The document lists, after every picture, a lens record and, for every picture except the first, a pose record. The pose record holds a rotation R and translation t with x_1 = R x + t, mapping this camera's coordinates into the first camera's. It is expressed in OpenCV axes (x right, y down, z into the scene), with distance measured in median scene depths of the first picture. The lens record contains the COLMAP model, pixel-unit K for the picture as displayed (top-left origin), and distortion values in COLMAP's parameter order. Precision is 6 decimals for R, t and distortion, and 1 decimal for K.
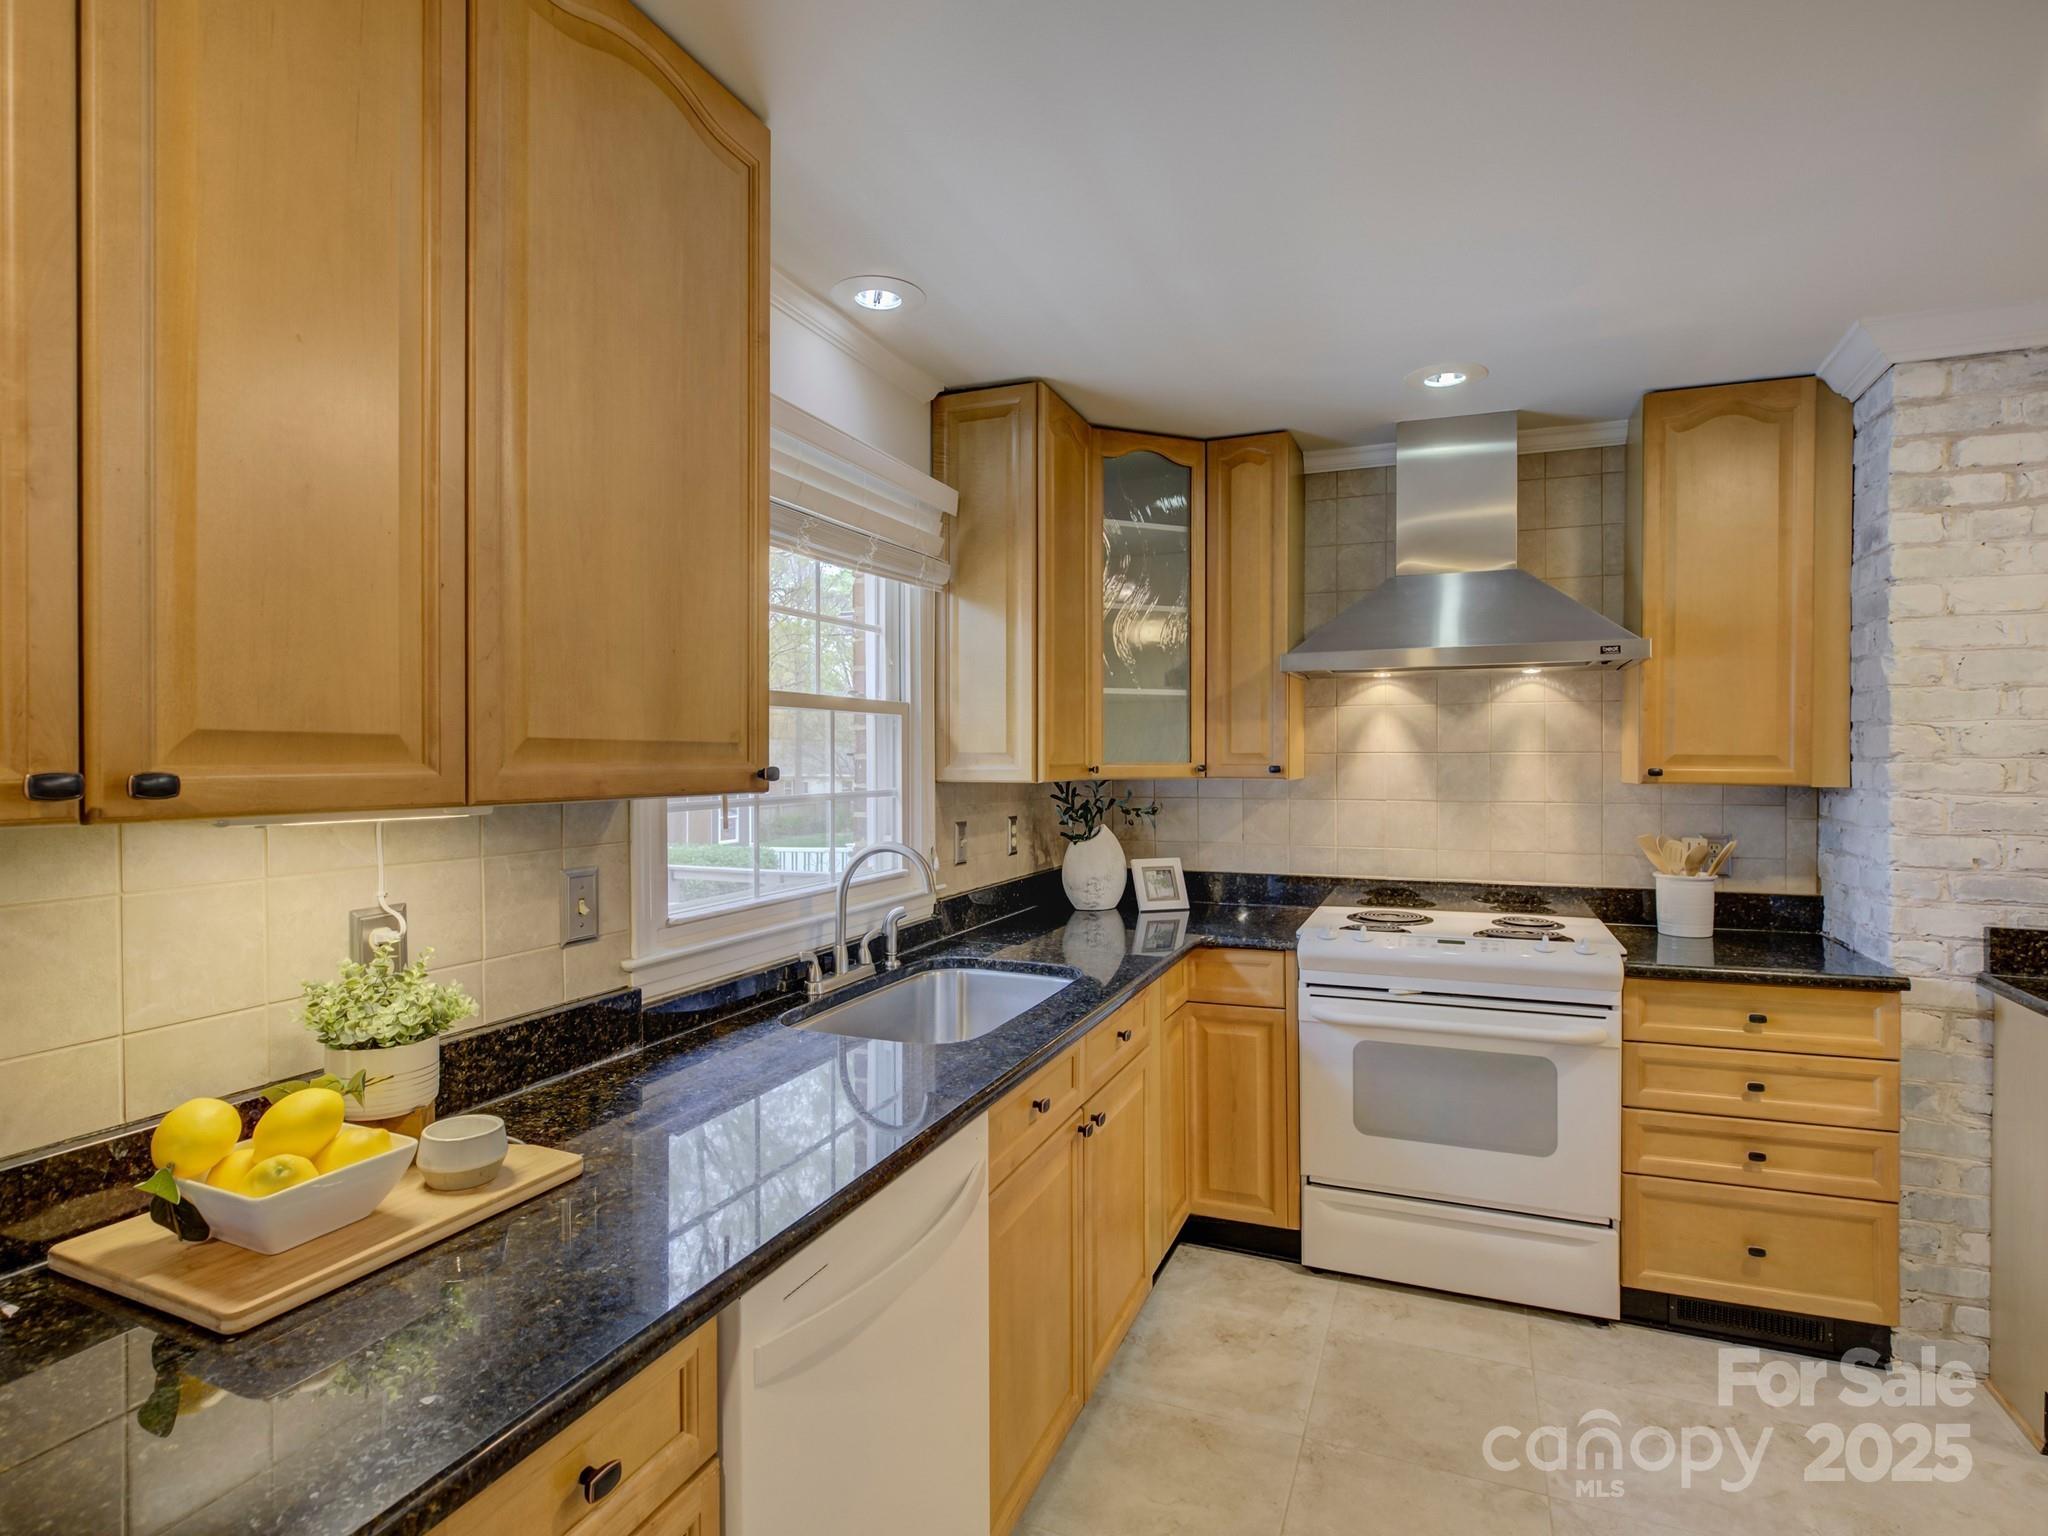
lens RADIAL K [[1059.3, 0, 1008.6], [0, 1059.3, 759.5], [0, 0, 1]] dist [-0.002696, -0.001975]
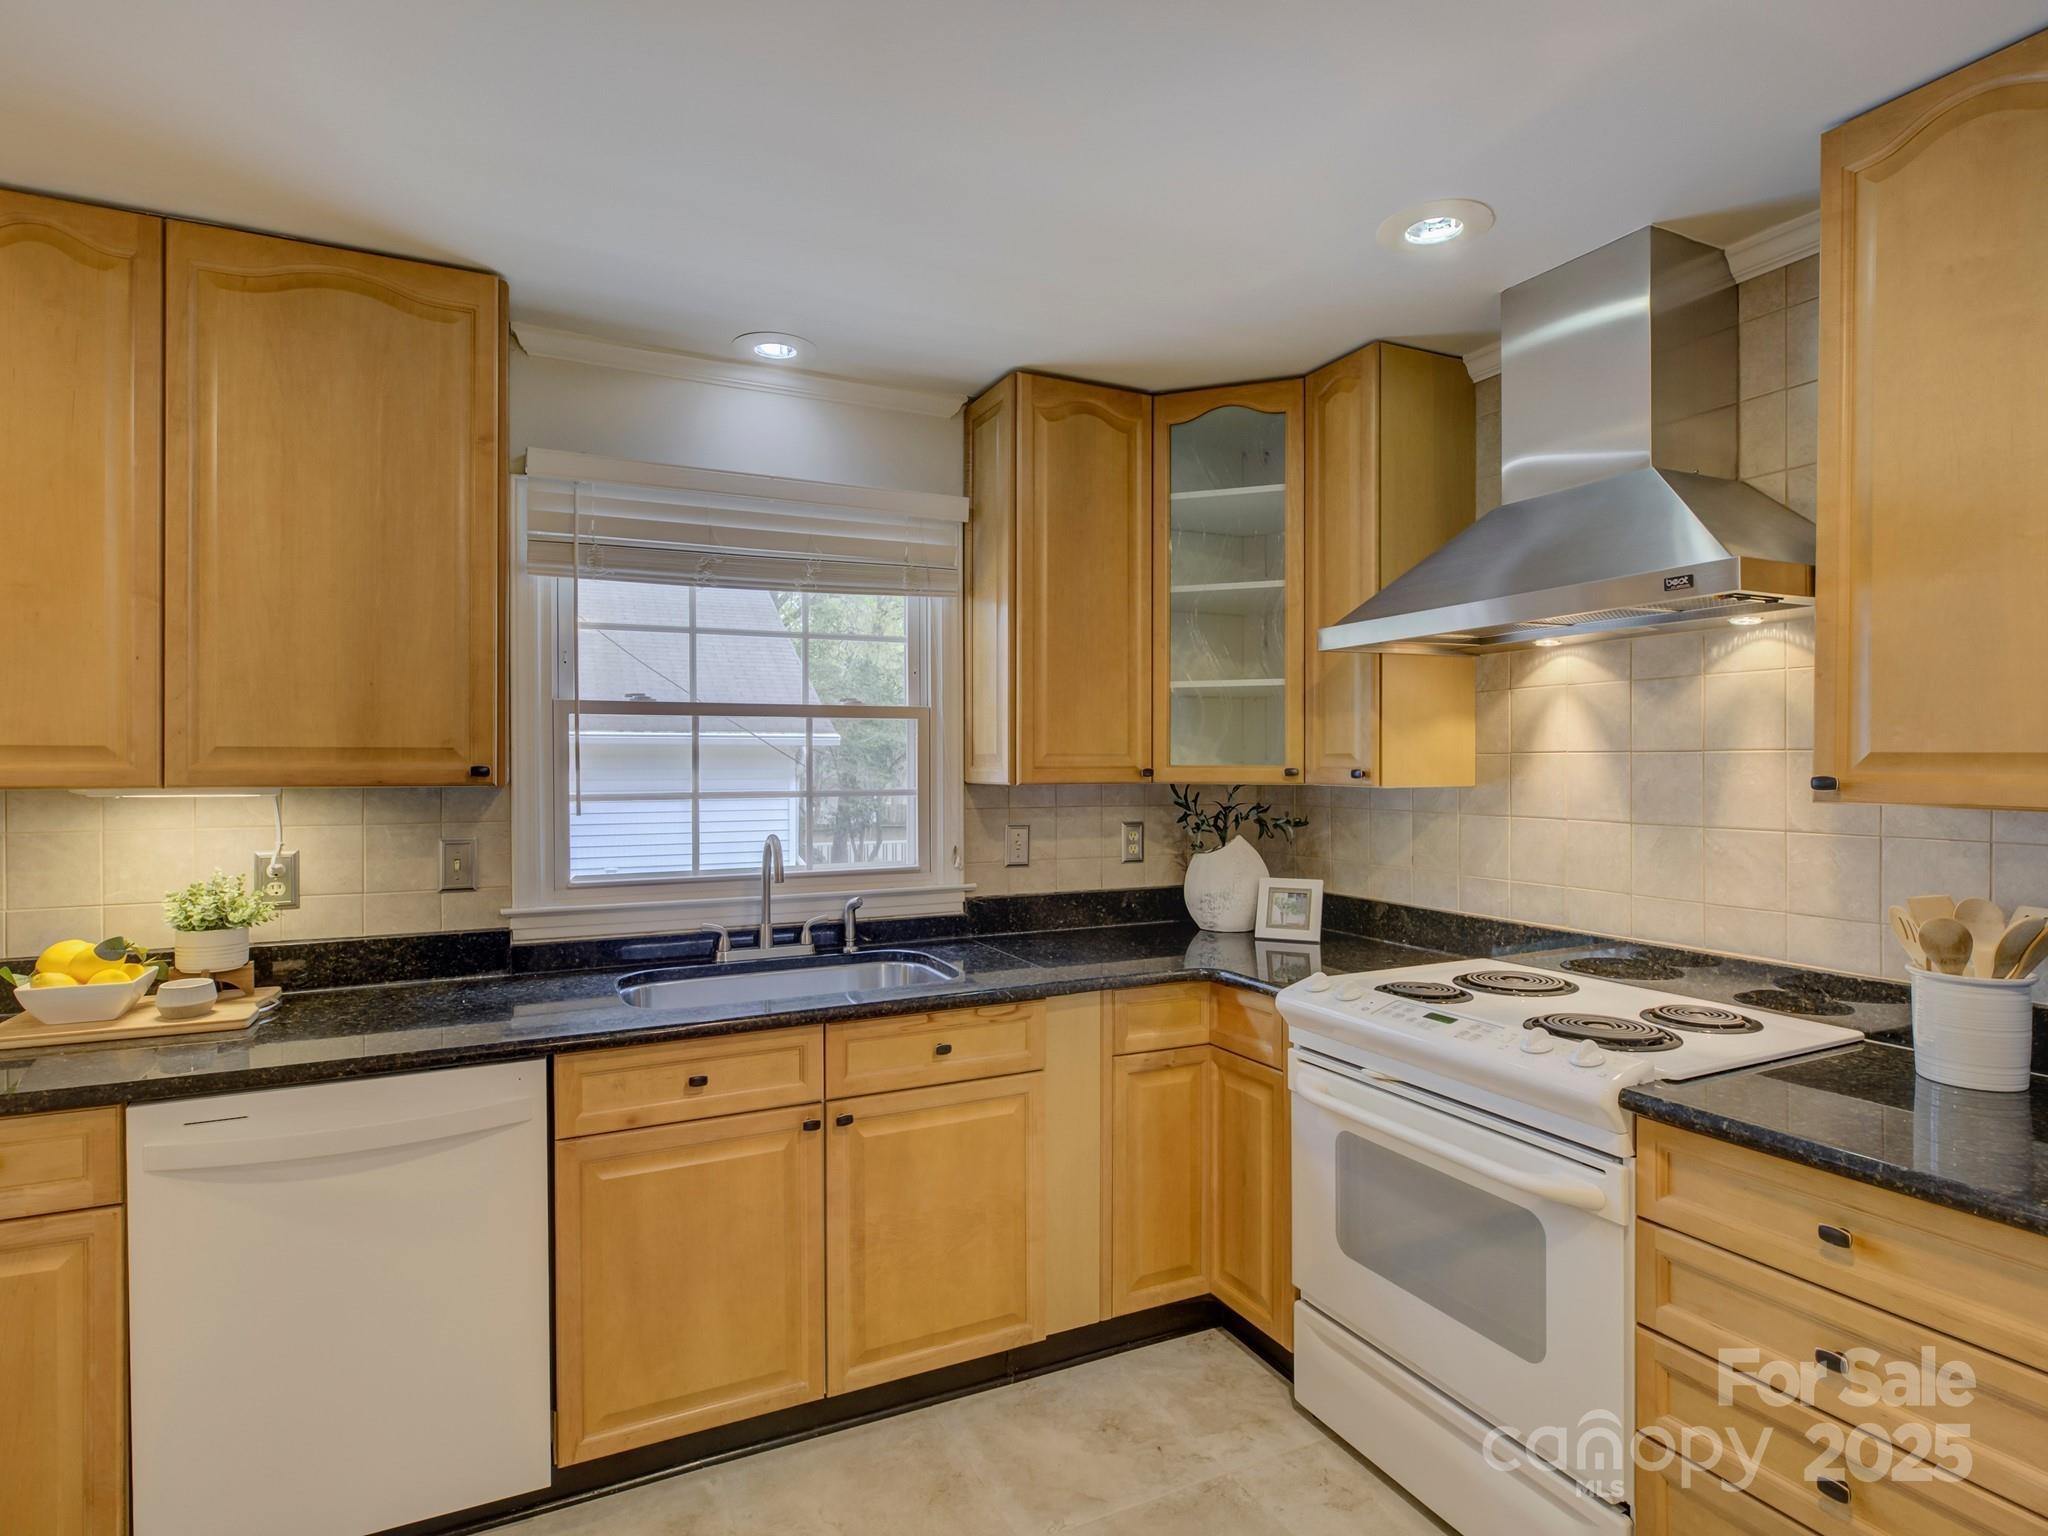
lens RADIAL K [[1059.3, 0, 1008.6], [0, 1059.3, 759.5], [0, 0, 1]] dist [-0.002696, -0.001975]
pose [[0.744115, -0.000643, -0.668051, 0.648058], [-0.001104, 0.999997, -0.002192, 0.000660], [0.668051, 0.002369, 0.744112, 0.265882]]
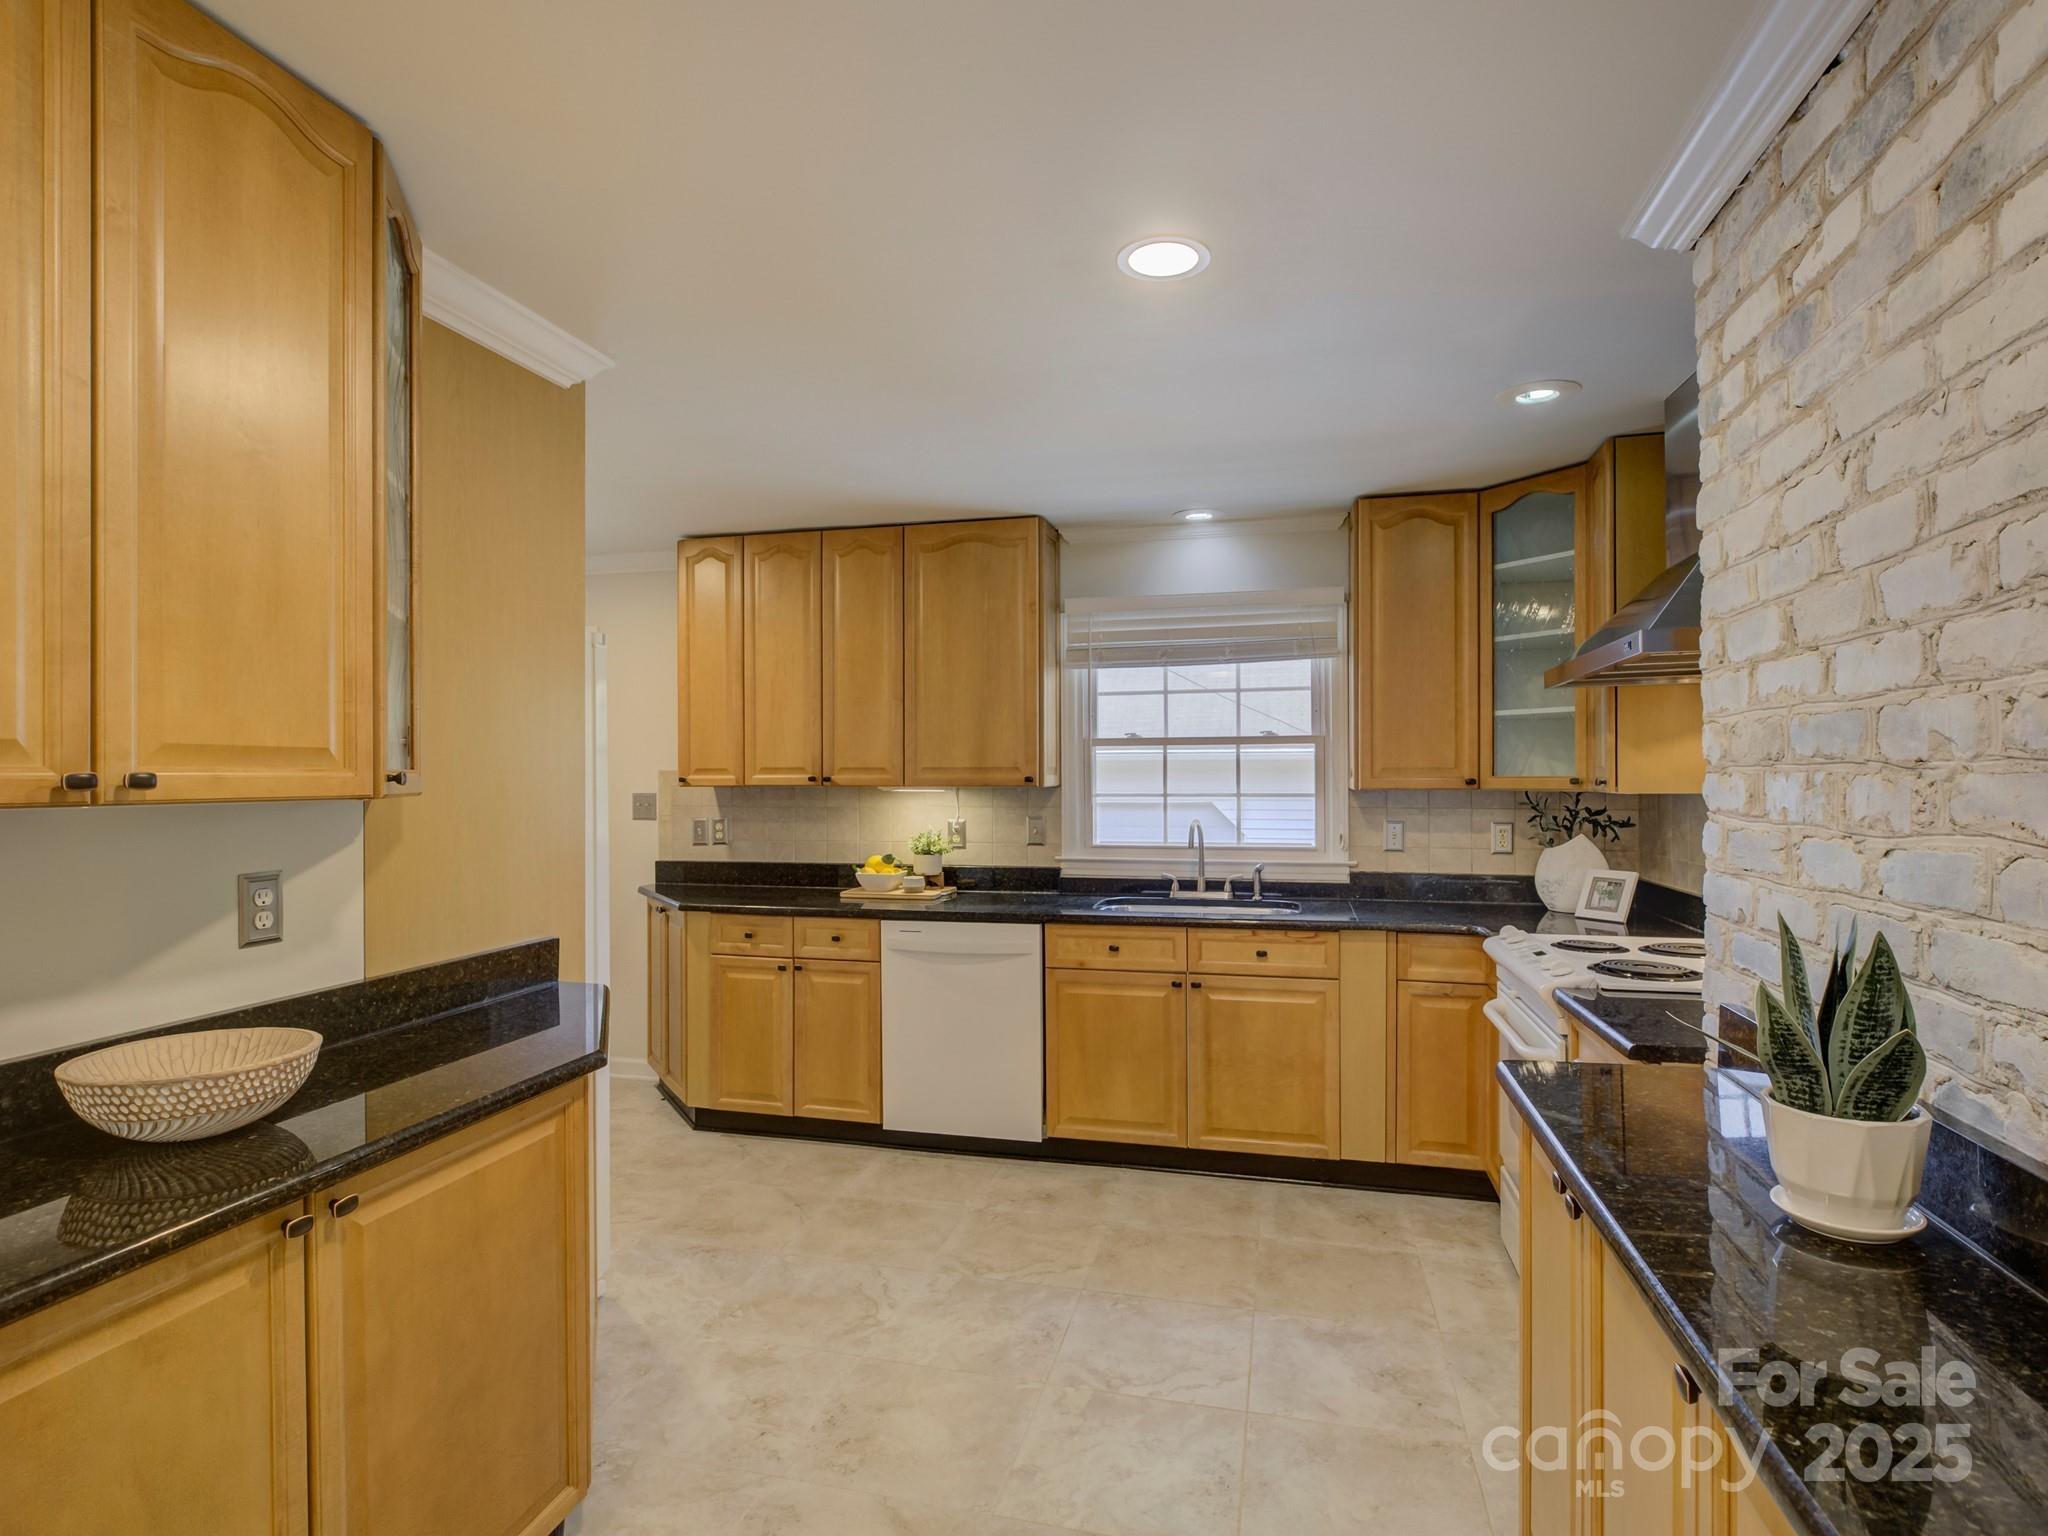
lens RADIAL K [[1079.3, 0, 1007.0], [0, 1079.3, 766.6], [0, 0, 1]] dist [-0.000244, -0.000302]
pose [[0.136324, -0.008148, -0.990631, 1.310913], [0.000800, 0.999967, -0.008114, 0.002509], [0.990664, 0.000314, 0.136326, 0.344610]]
